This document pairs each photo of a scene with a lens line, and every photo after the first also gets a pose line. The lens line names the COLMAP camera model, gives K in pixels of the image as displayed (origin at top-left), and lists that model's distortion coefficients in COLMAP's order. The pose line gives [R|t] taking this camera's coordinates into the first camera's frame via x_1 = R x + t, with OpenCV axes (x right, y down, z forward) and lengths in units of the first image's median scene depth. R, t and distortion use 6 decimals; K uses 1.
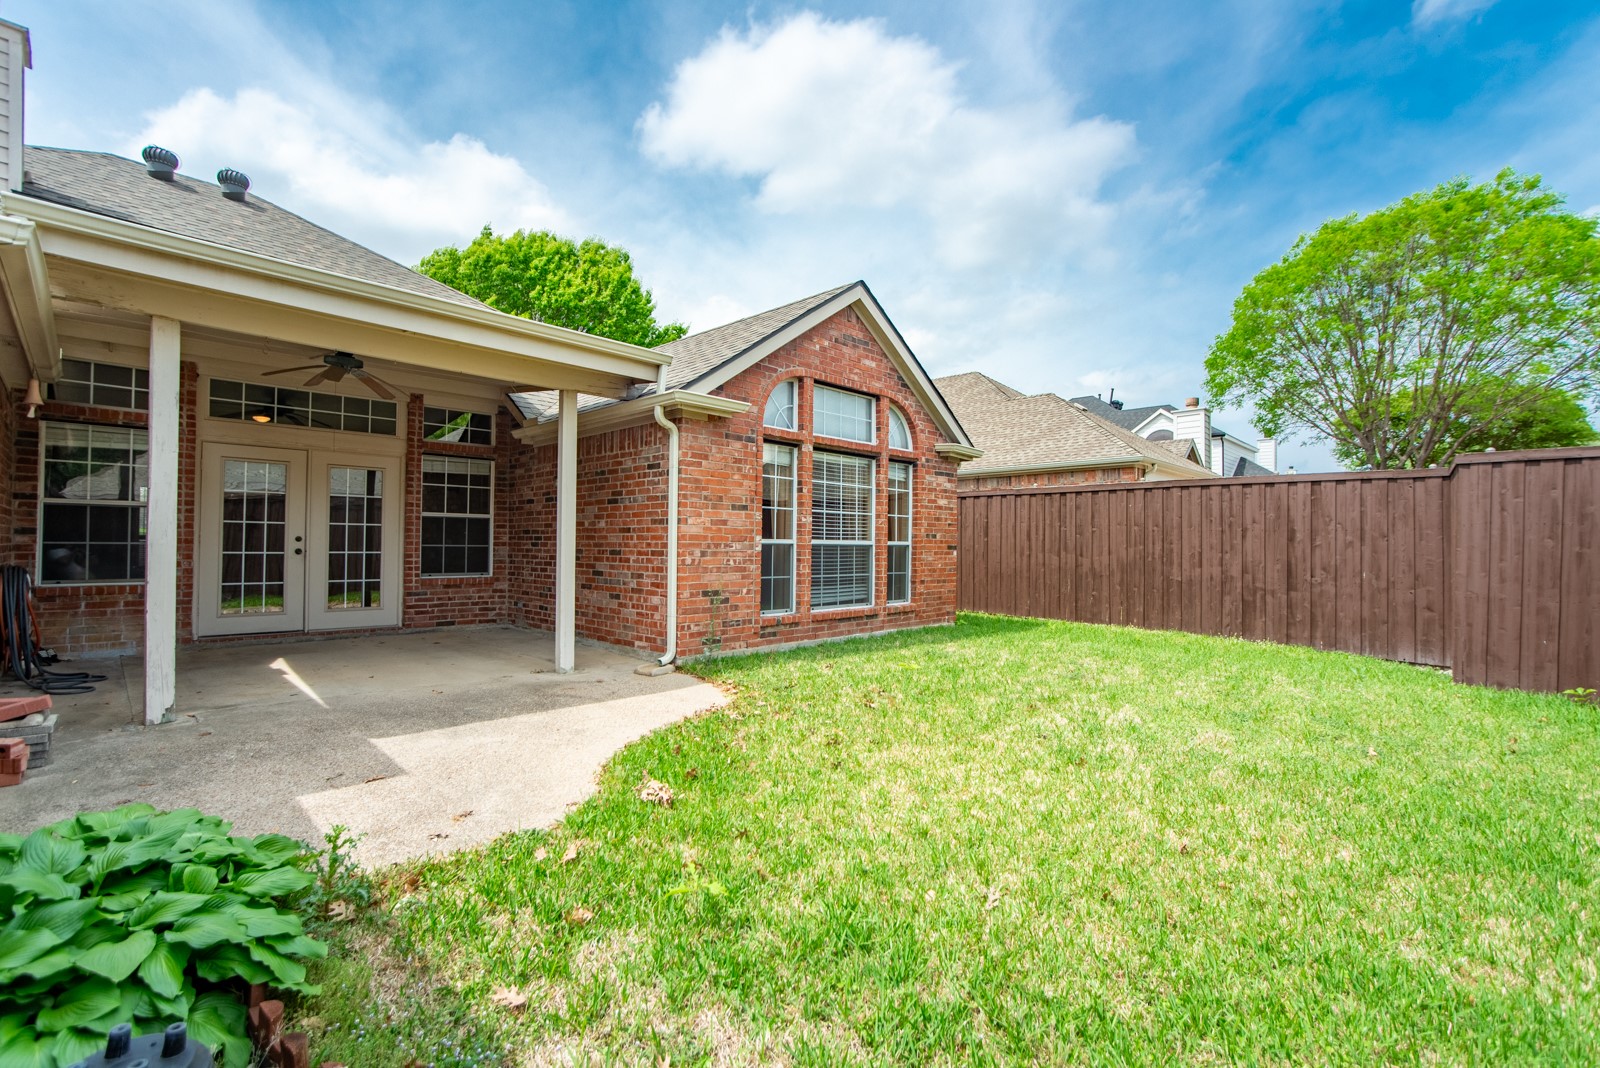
lens RADIAL K [[716.4, 0, 798.7], [0, 716.4, 537.0], [0, 0, 1]] dist [-0.001260, -0.000049]
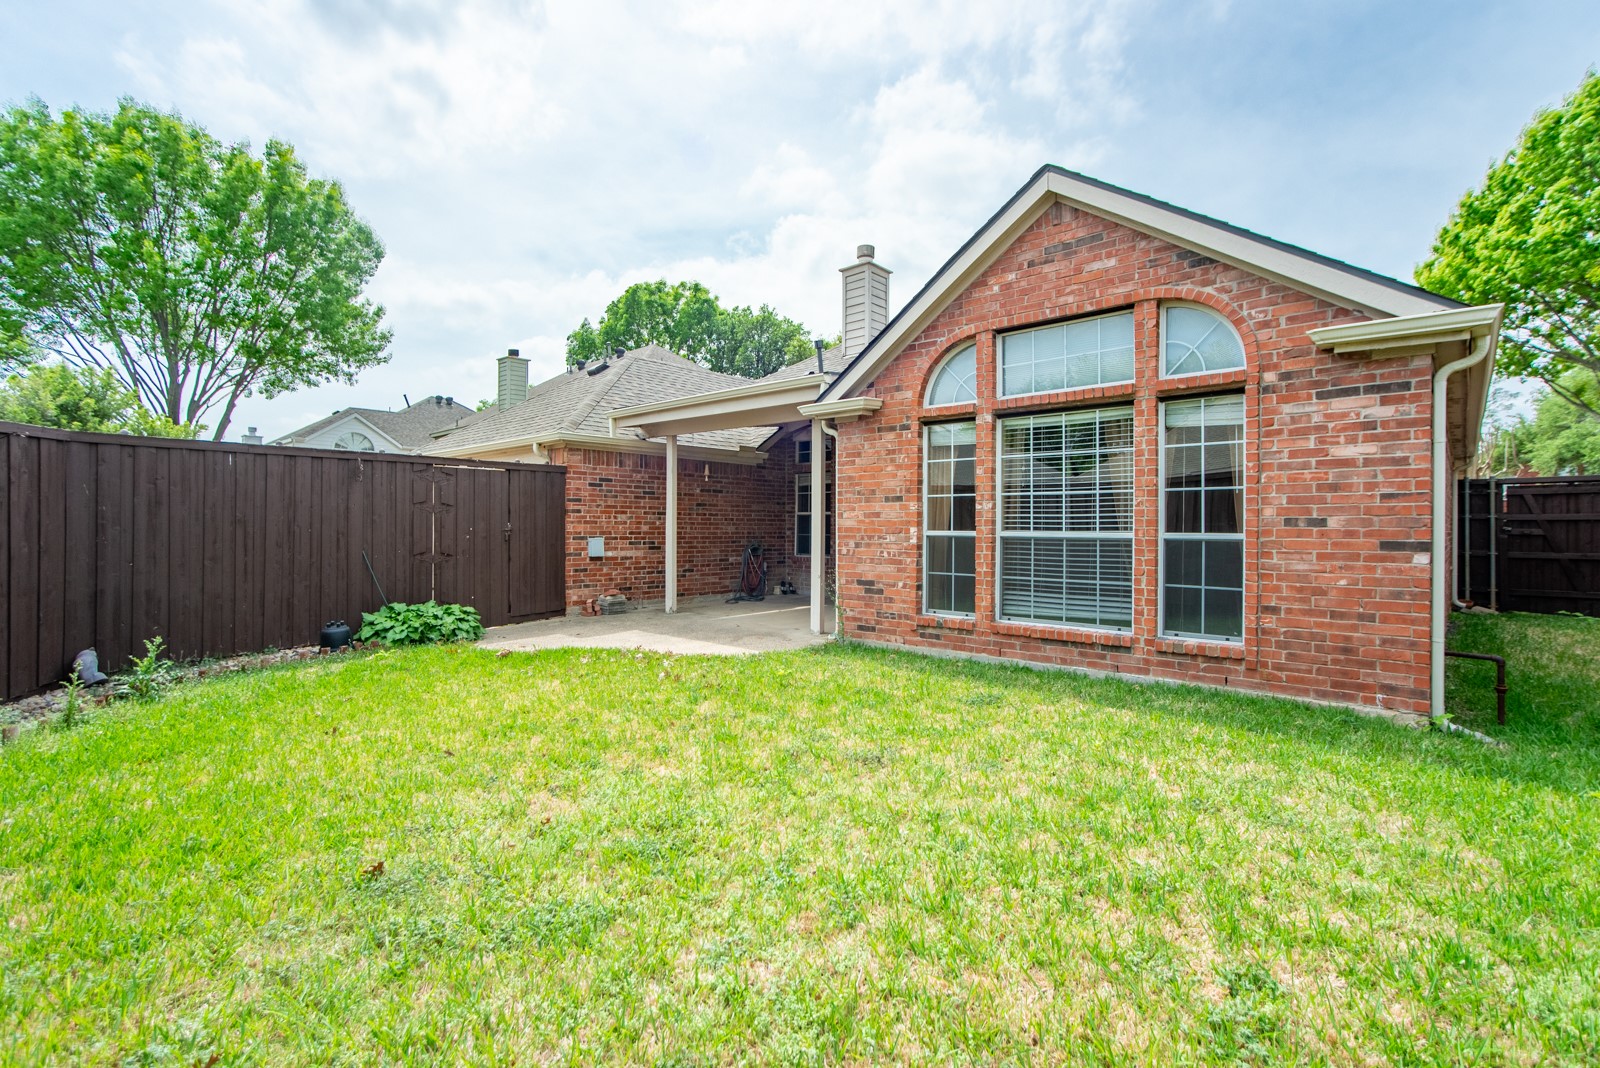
lens RADIAL K [[716.4, 0, 799.2], [0, 716.4, 529.5], [0, 0, 1]] dist [-0.001260, -0.000049]
pose [[0.041497, -0.006587, -0.999117, 0.834277], [0.006927, 0.999956, -0.006305, 0.005641], [0.999115, -0.006659, 0.041540, 0.771954]]
